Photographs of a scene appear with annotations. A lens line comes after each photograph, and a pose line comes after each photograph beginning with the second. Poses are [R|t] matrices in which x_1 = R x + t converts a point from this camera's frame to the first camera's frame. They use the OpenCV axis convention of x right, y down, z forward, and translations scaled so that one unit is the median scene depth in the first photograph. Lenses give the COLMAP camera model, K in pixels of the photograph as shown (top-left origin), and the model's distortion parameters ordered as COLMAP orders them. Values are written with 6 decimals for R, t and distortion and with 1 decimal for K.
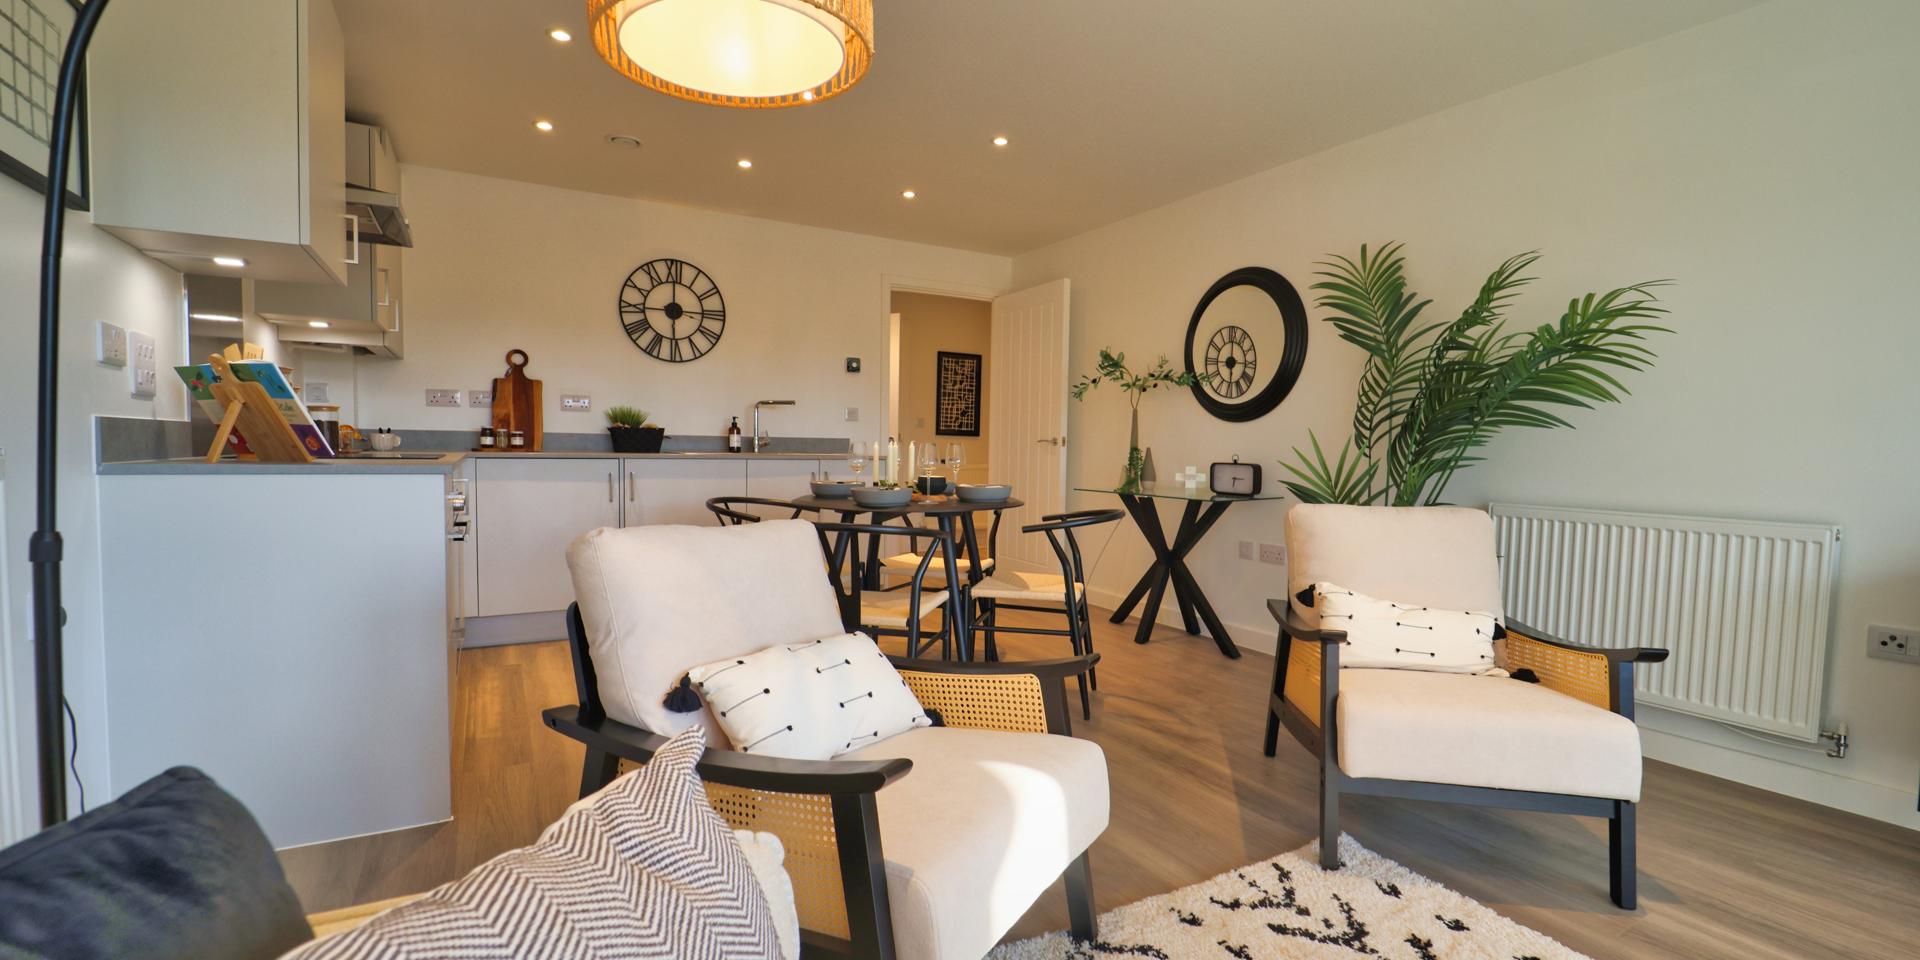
lens RADIAL K [[811.4, 0, 960.4], [0, 811.4, 490.3], [0, 0, 1]] dist [-0.002330, -0.009769]
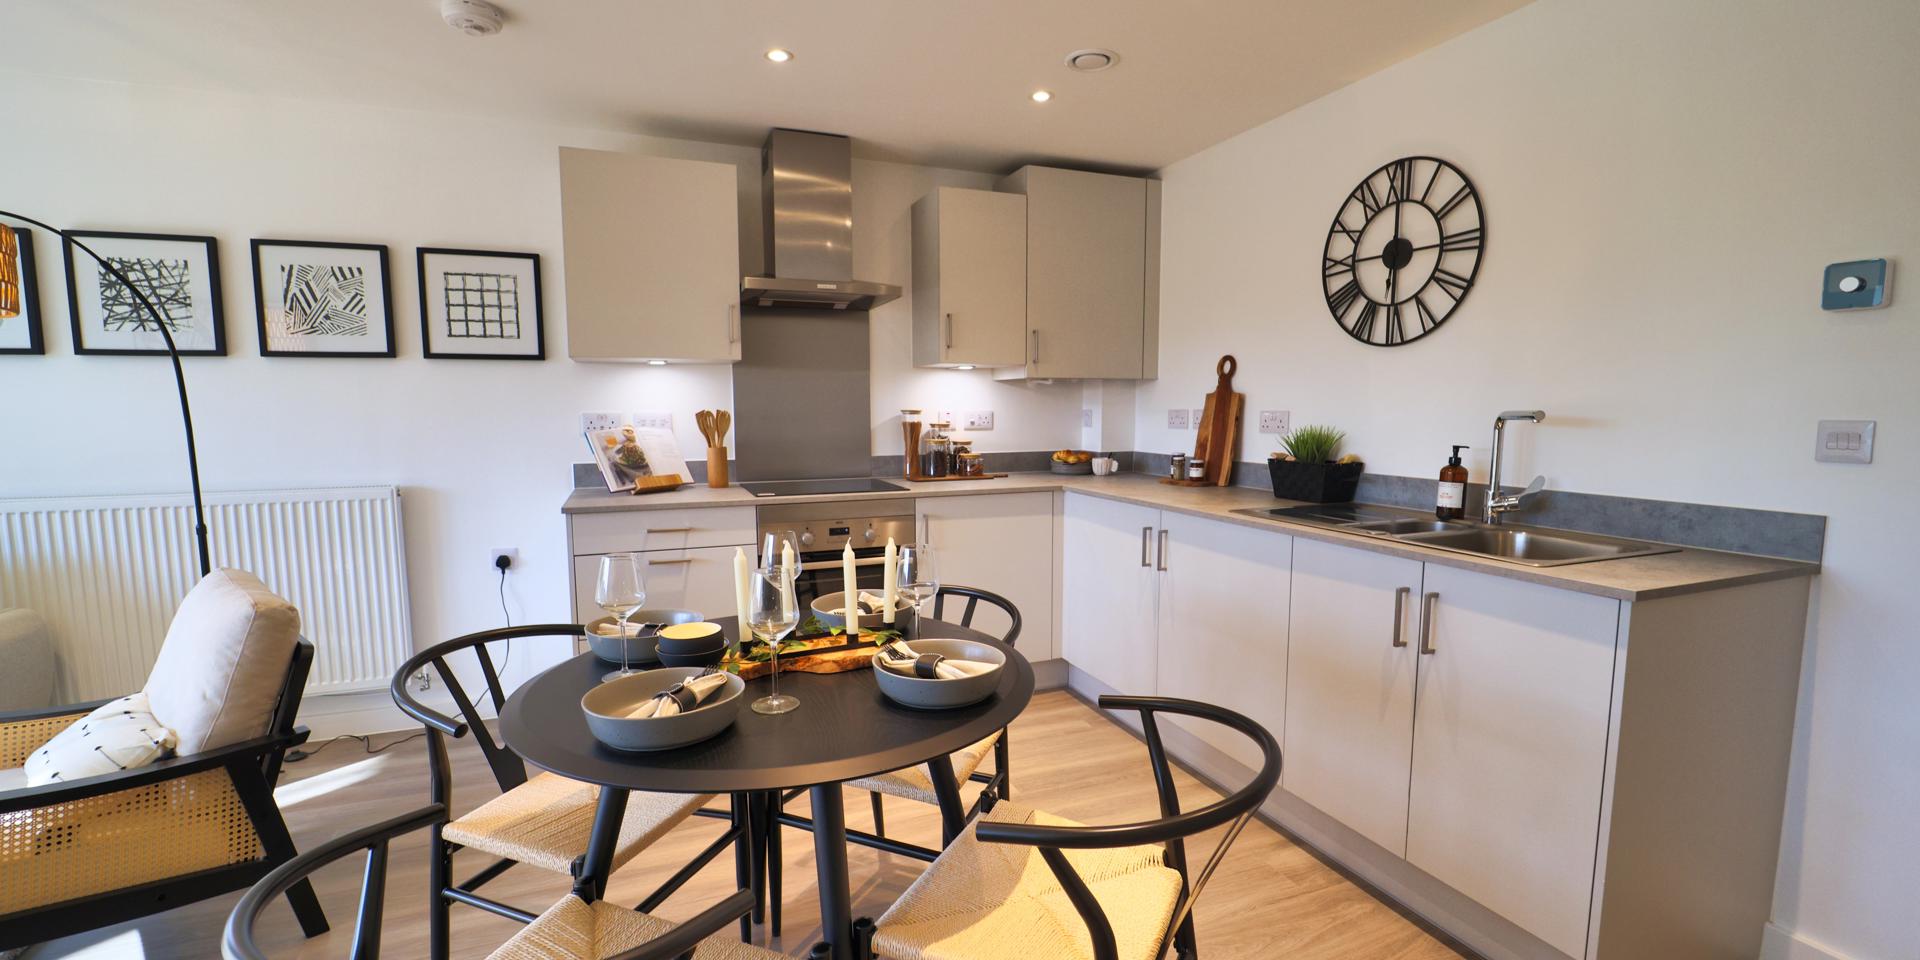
lens RADIAL K [[811.4, 0, 960.4], [0, 811.4, 490.3], [0, 0, 1]] dist [-0.002330, -0.009769]
pose [[-0.133790, 0.079298, -0.987832, 0.250439], [-0.068754, 0.993649, 0.089077, -0.089324], [0.988622, 0.079835, -0.127489, 0.793473]]
